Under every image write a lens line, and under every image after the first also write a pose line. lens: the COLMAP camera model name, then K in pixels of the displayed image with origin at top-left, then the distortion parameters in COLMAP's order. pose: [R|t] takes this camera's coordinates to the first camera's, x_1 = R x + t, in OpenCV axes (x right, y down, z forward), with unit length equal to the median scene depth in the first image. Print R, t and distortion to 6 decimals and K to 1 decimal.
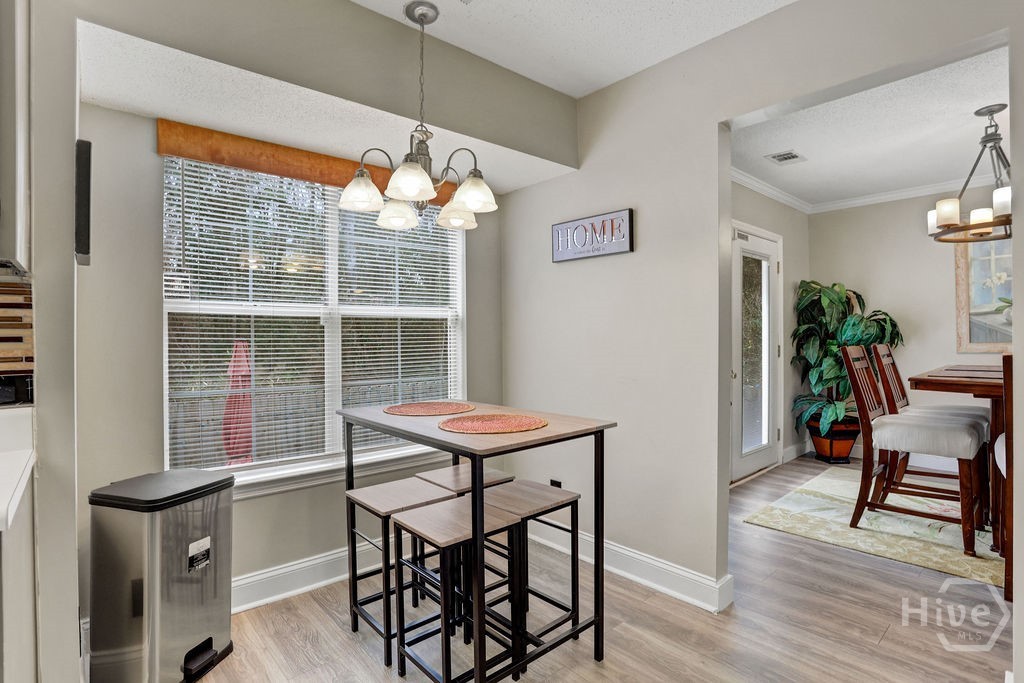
lens RADIAL K [[499.9, 0, 502.1], [0, 499.9, 341.3], [0, 0, 1]] dist [-0.083745, 0.035052]
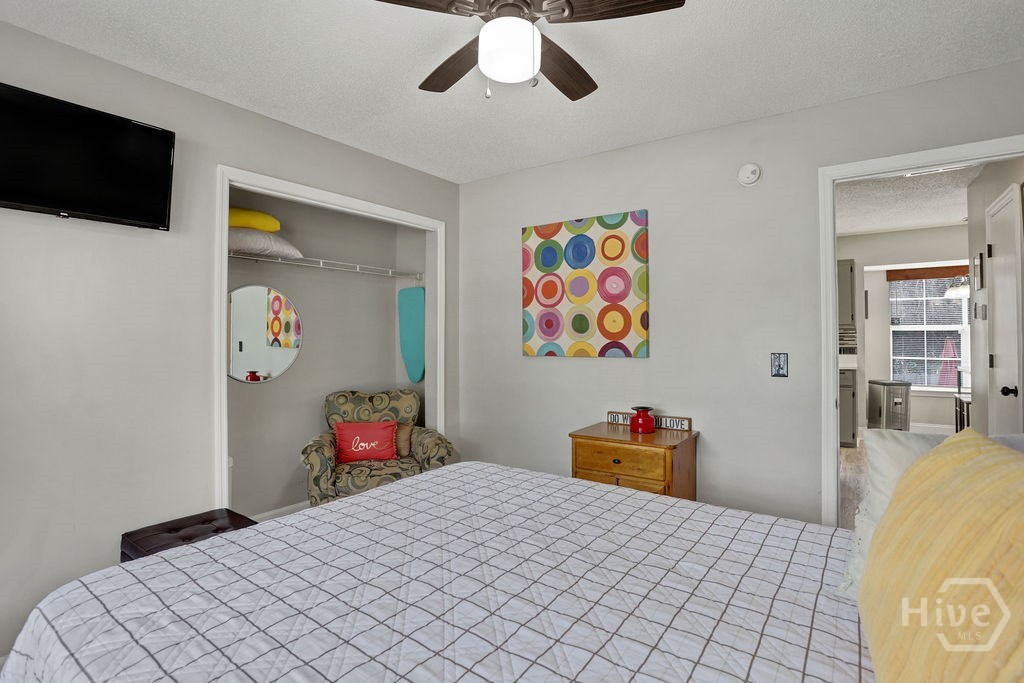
lens RADIAL K [[505.4, 0, 506.0], [0, 505.4, 340.2], [0, 0, 1]] dist [-0.073922, 0.029896]
pose [[0.233838, 0.009078, -0.972233, 2.194701], [0.009965, 0.999882, 0.011733, -0.074712], [0.972225, -0.012431, 0.233720, -2.649195]]
